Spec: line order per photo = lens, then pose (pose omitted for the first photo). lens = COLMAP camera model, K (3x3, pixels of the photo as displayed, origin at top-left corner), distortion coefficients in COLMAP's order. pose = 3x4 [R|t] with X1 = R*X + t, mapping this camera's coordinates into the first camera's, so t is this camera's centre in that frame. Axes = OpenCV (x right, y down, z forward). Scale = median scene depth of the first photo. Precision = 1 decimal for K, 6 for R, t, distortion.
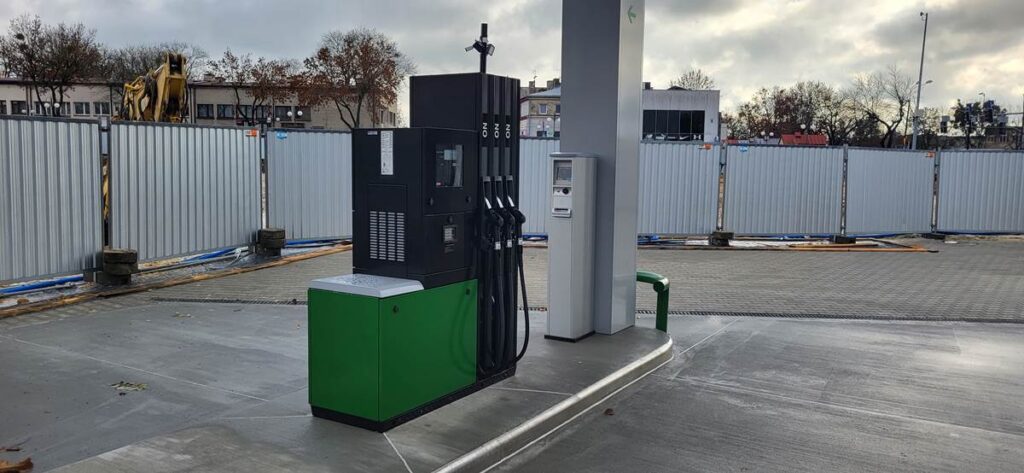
lens RADIAL K [[783.4, 0, 512.6], [0, 783.4, 213.6], [0, 0, 1]] dist [0.042301, -0.004741]
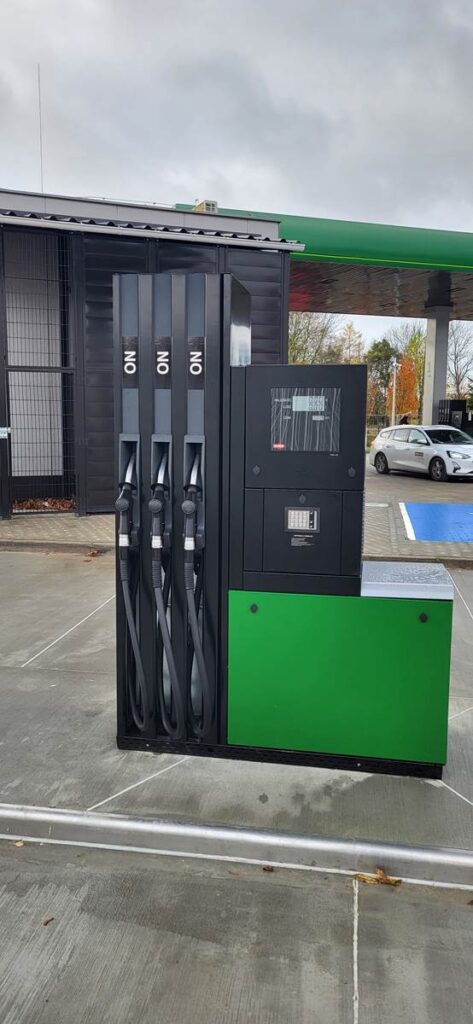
lens RADIAL K [[783.4, 0, 236.5], [0, 783.4, 512.0], [0, 0, 1]] dist [0.042301, -0.004741]
pose [[-0.349853, -0.145765, 0.925395, -0.671222], [0.052843, 0.983177, 0.174844, -0.094088], [-0.935313, 0.110071, -0.336265, 1.151655]]
